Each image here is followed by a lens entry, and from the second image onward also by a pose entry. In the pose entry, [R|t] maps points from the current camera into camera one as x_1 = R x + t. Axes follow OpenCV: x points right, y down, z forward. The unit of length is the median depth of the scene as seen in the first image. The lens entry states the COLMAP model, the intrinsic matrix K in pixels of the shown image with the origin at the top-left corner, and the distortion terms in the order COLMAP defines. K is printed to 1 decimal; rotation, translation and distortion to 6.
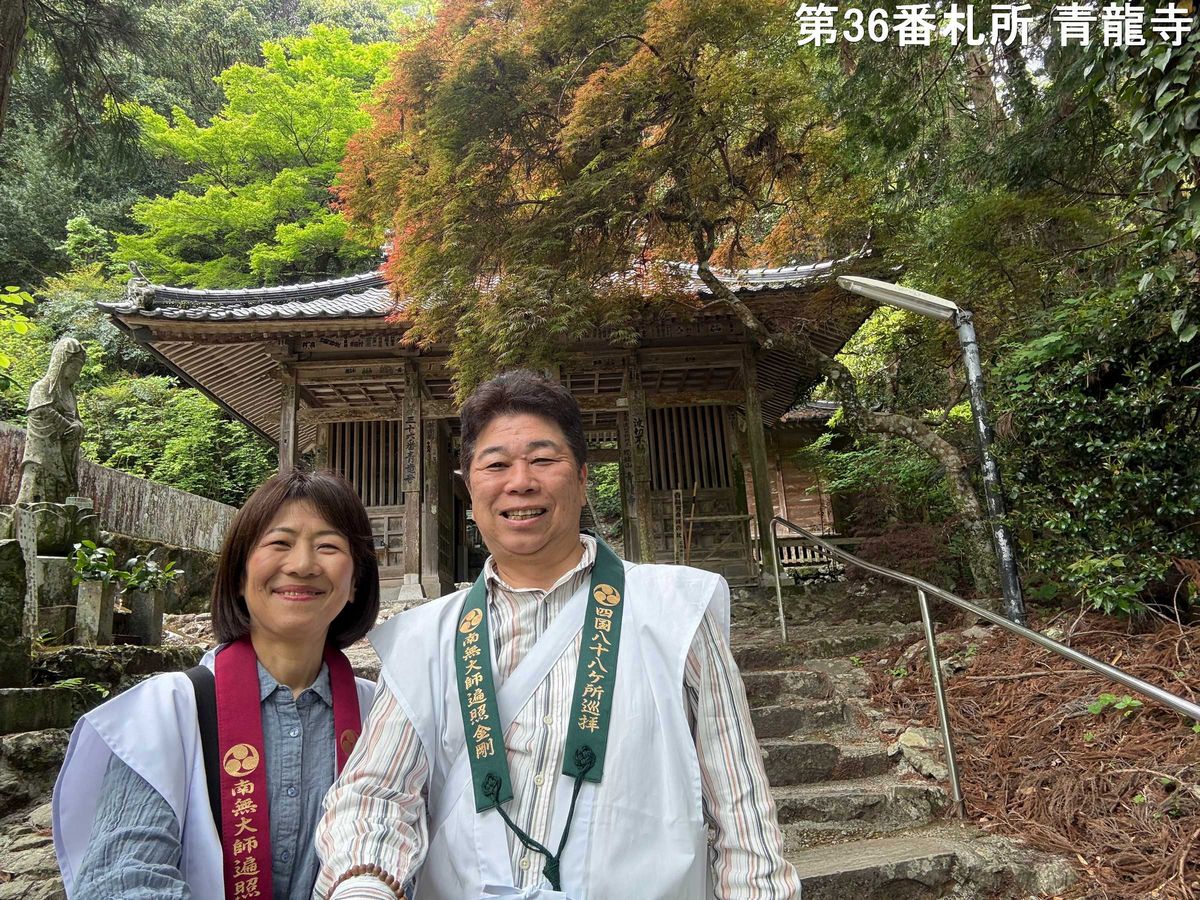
lens RADIAL K [[808.0, 0, 600.0], [0, 808.0, 450.0], [0, 0, 1]] dist [0.119012, -0.185562]
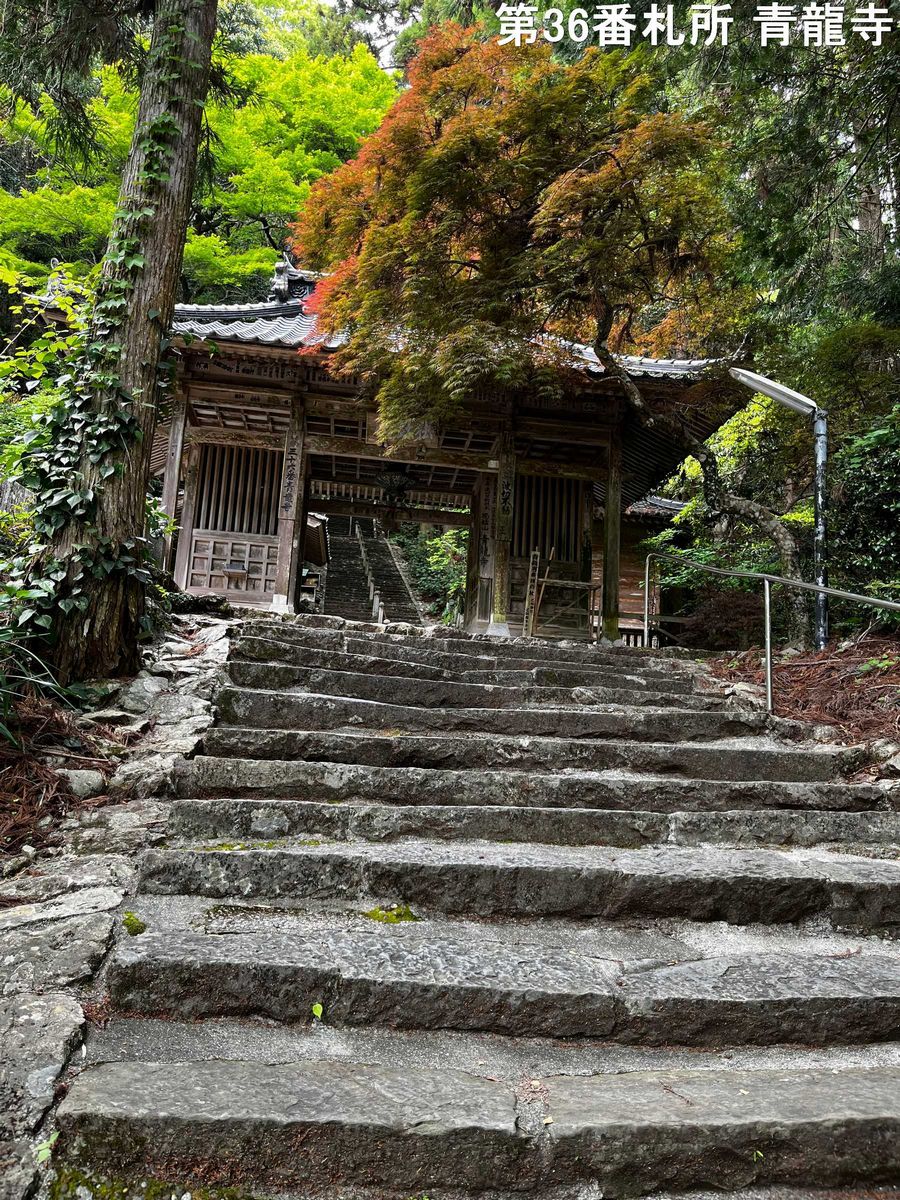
lens RADIAL K [[898.3, 0, 450.0], [0, 898.3, 600.0], [0, 0, 1]] dist [0.055946, -0.065703]
pose [[0.988890, 0.133823, 0.064709, -0.092524], [-0.137707, 0.988665, 0.059814, 0.061158], [-0.055971, -0.068060, 0.996110, -0.201468]]
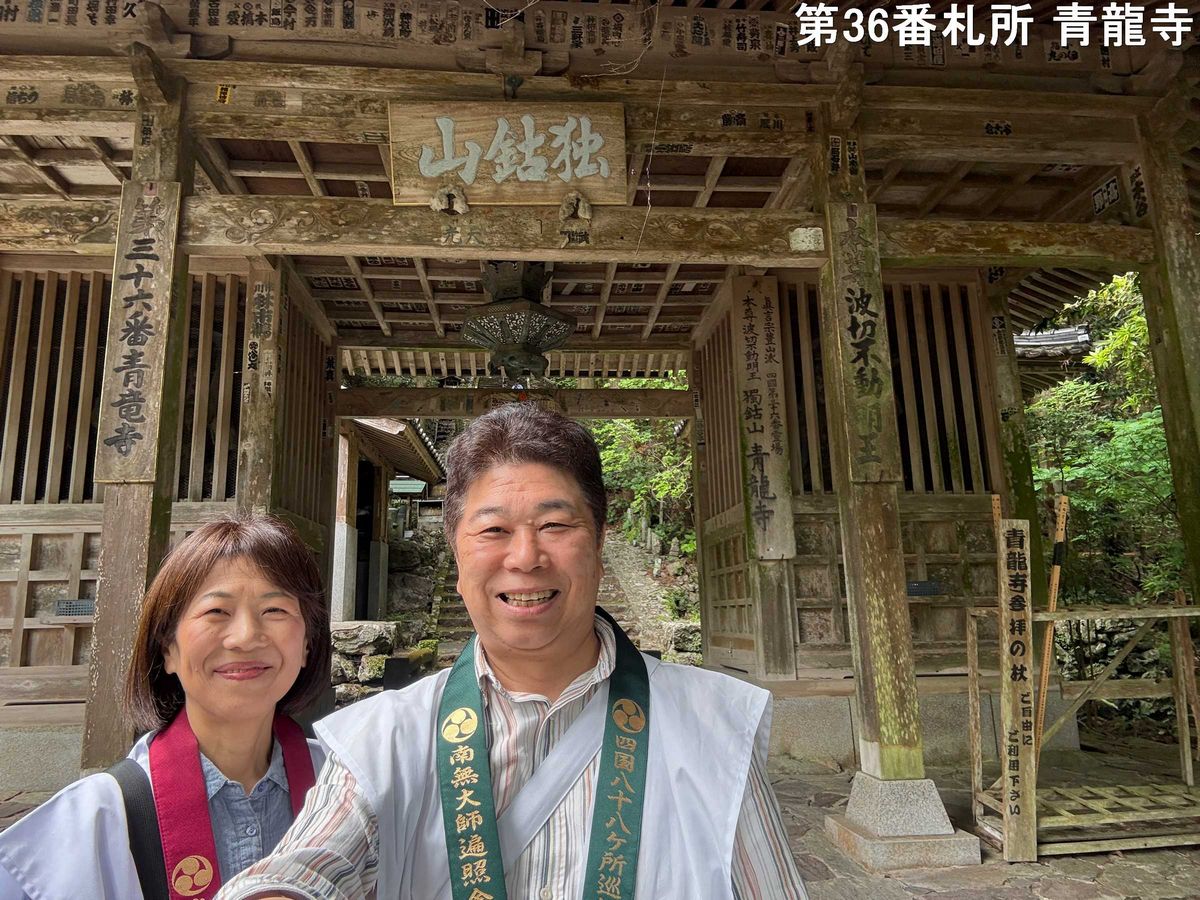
lens RADIAL K [[808.0, 0, 600.0], [0, 808.0, 450.0], [0, 0, 1]] dist [0.119012, -0.185562]
pose [[0.997516, 0.045925, 0.053410, -0.082110], [-0.048983, 0.997147, 0.057435, 0.014027], [-0.050620, -0.059909, 0.996920, 0.757512]]
